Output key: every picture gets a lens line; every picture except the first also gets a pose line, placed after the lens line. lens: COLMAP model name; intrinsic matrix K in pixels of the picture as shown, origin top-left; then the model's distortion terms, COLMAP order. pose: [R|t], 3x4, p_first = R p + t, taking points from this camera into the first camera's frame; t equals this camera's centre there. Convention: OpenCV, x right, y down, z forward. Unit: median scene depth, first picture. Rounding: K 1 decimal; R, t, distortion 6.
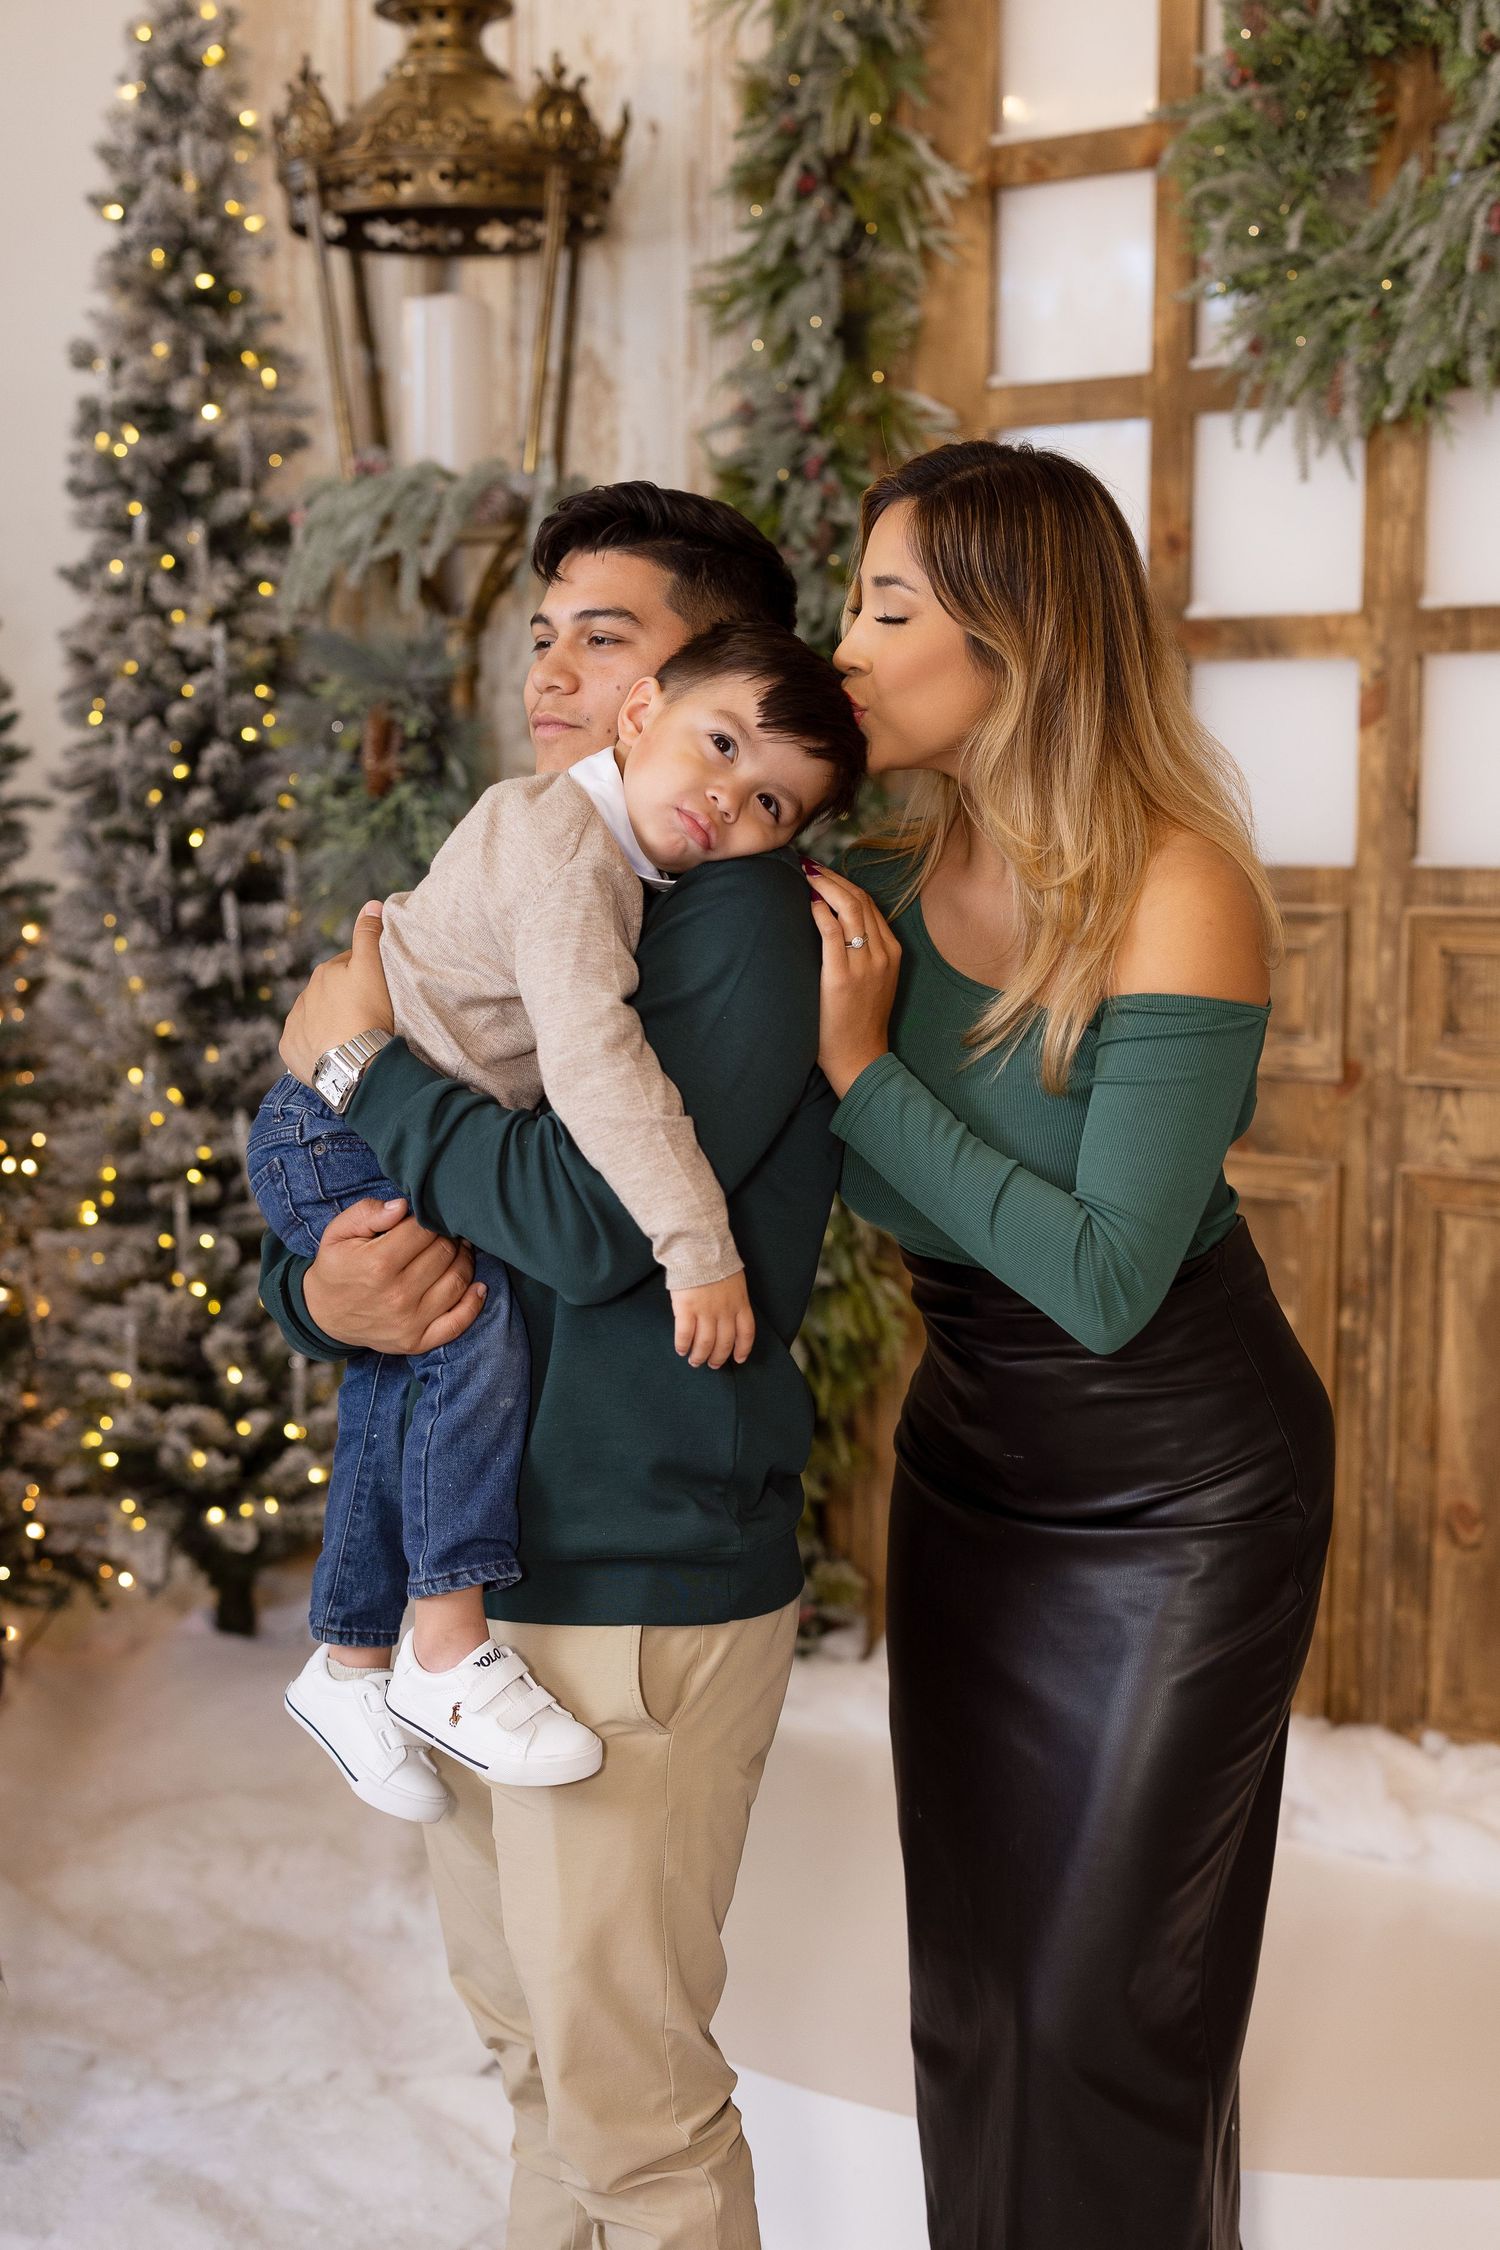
lens RADIAL K [[3245.2, 0, 770.8], [0, 3245.2, 1141.8], [0, 0, 1]] dist [0.024655, 0.000000]
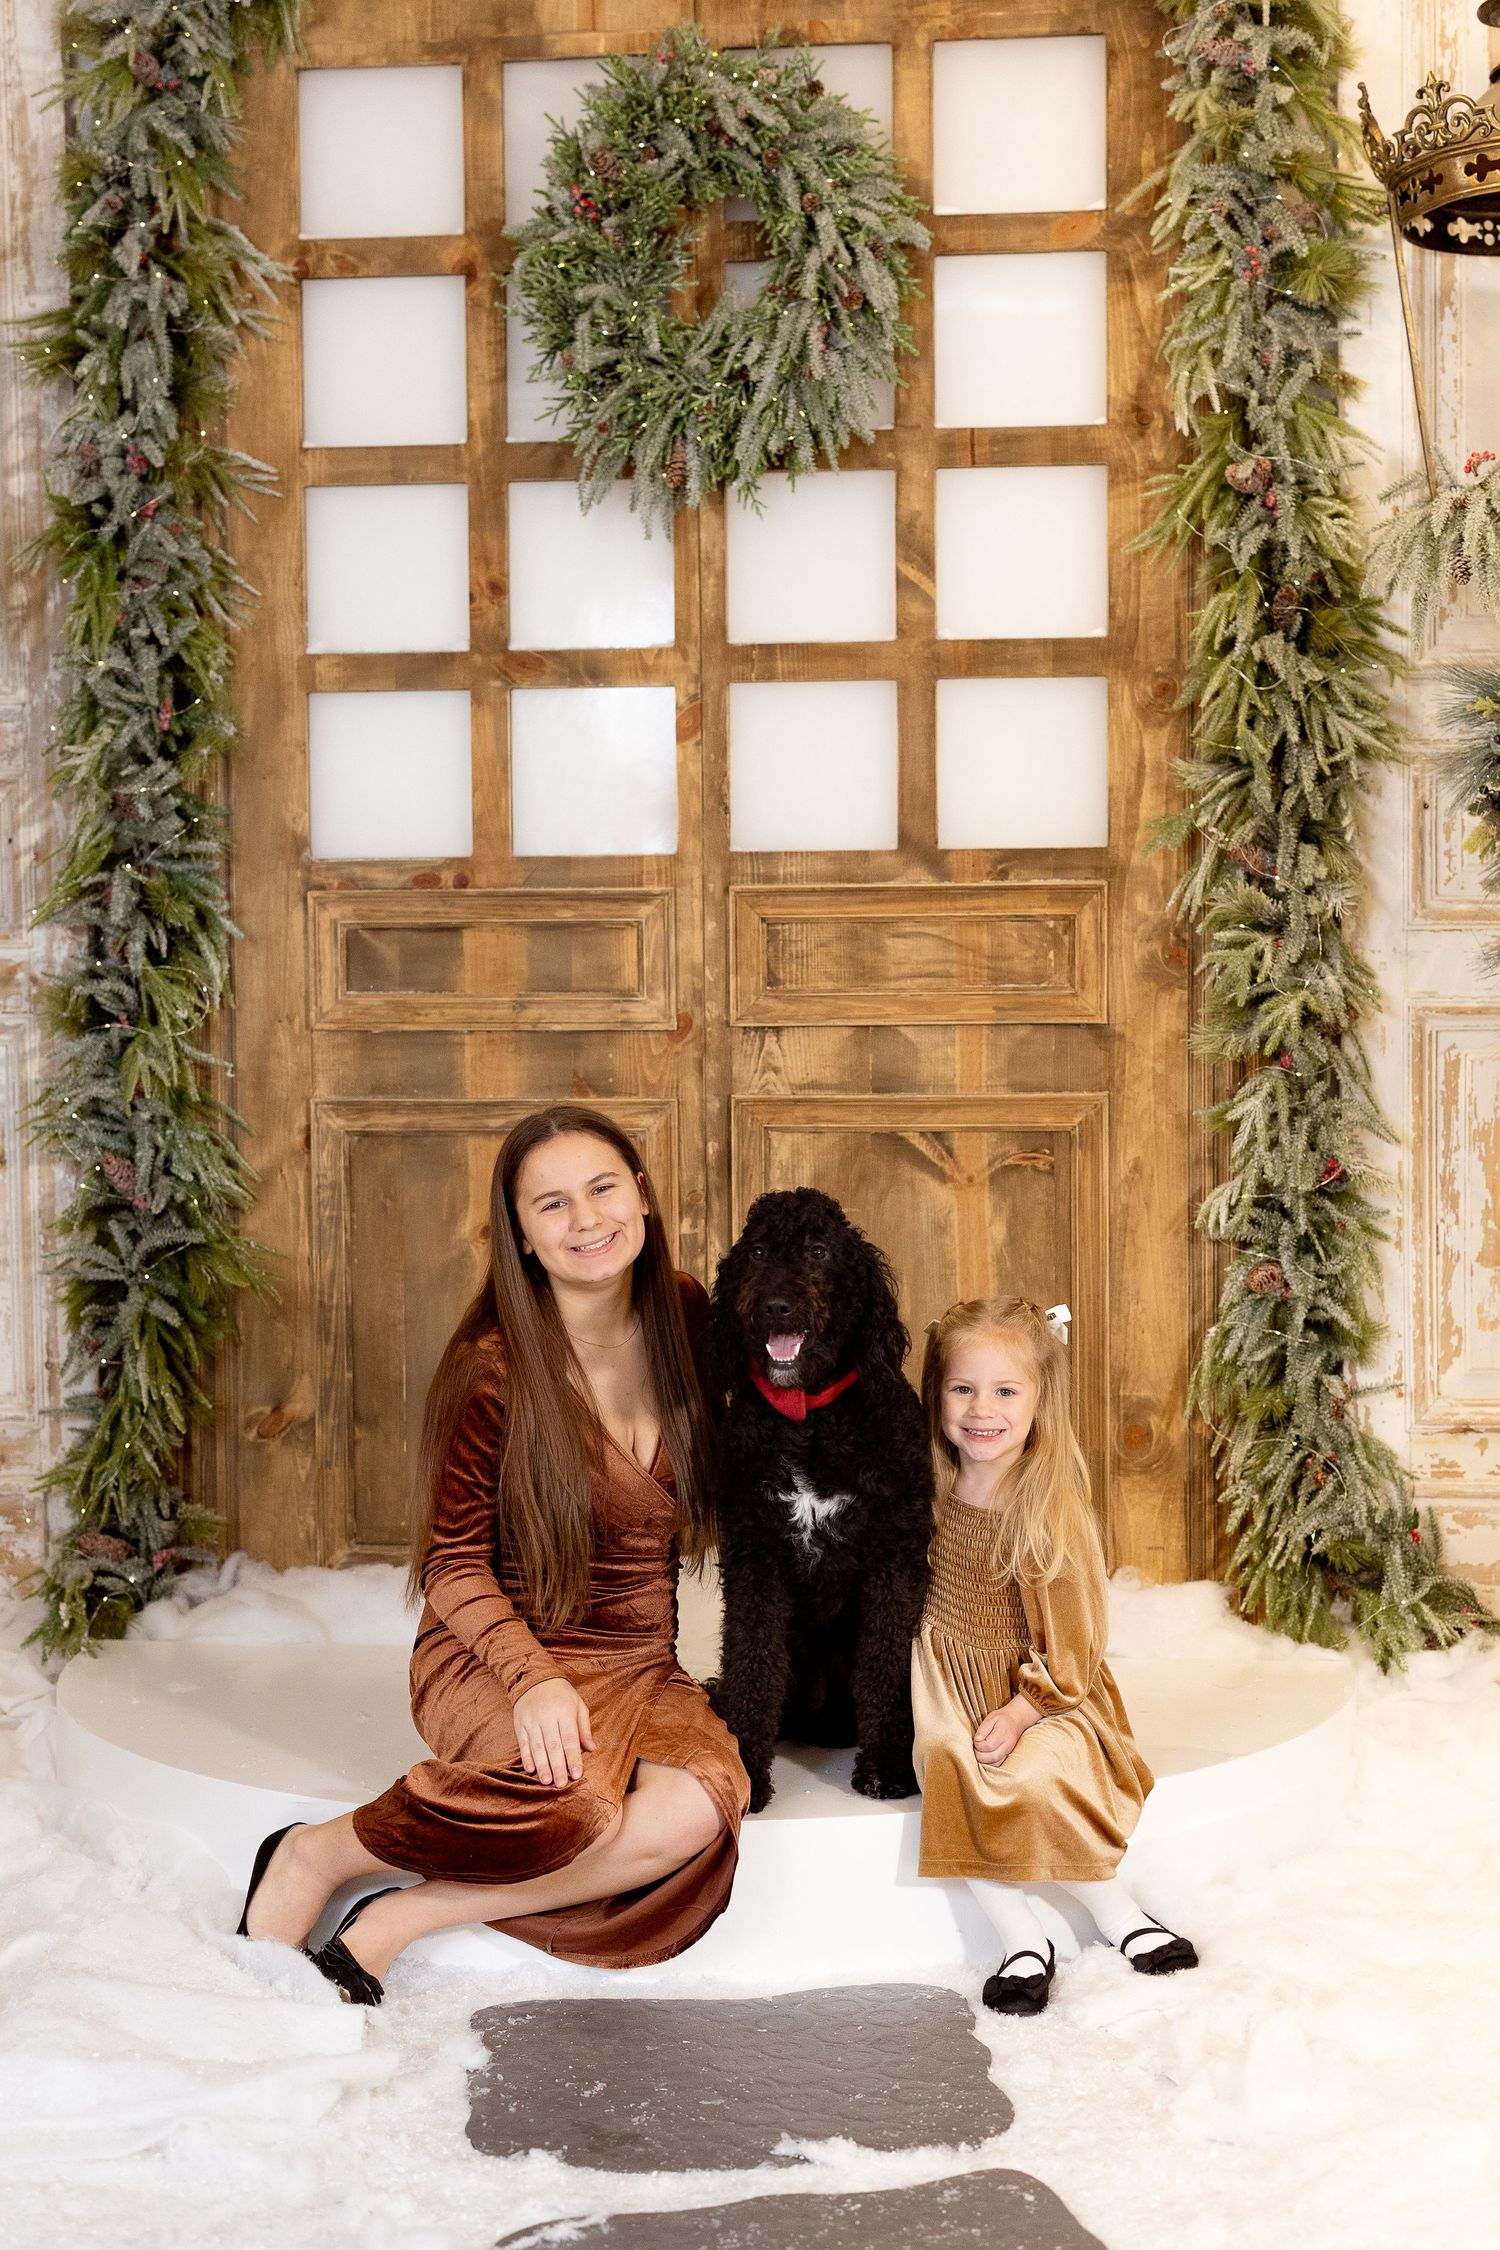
lens RADIAL K [[3245.2, 0, 730.4], [0, 3245.2, 1143.7], [0, 0, 1]] dist [0.024655, 0.000000]
pose [[0.840116, -0.046402, 0.540419, -0.437319], [0.073890, 0.996837, -0.029275, 0.057048], [-0.537351, 0.064526, 0.840887, -0.030152]]
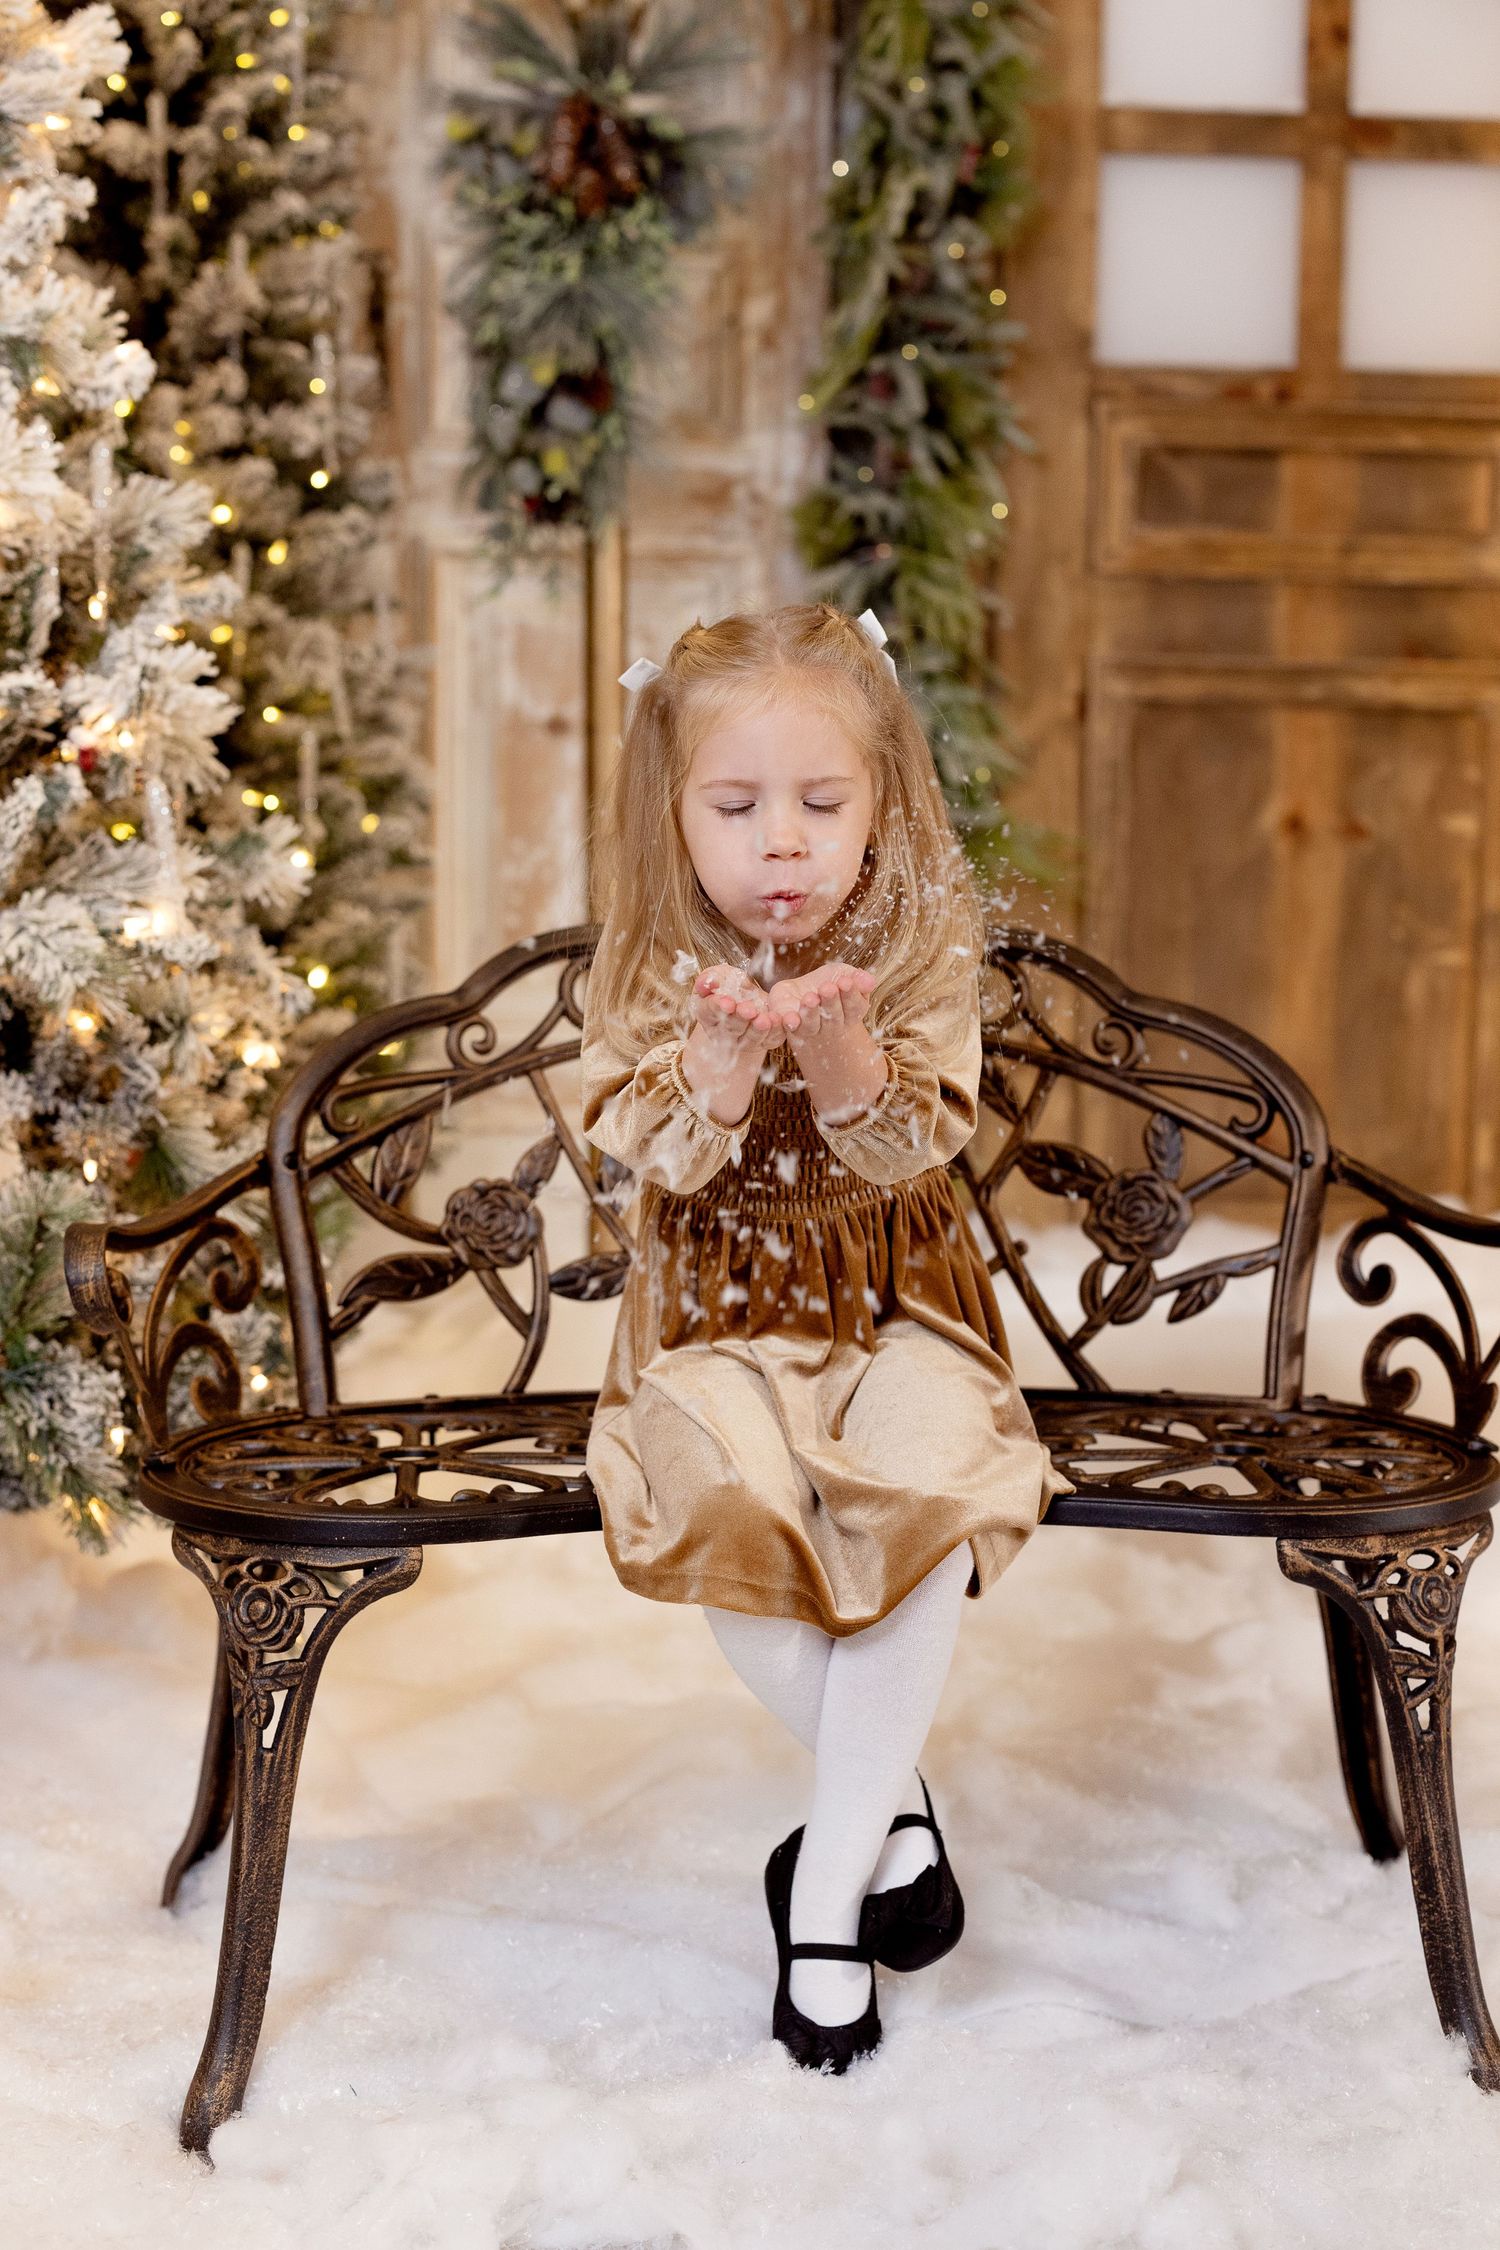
lens RADIAL K [[3245.2, 0, 739.2], [0, 3245.2, 1112.9], [0, 0, 1]] dist [0.024655, 0.000000]
pose [[0.723318, -0.061894, 0.687736, -0.670372], [0.063069, 0.997733, 0.023461, 0.100062], [-0.687629, 0.026405, 0.725582, 0.407880]]
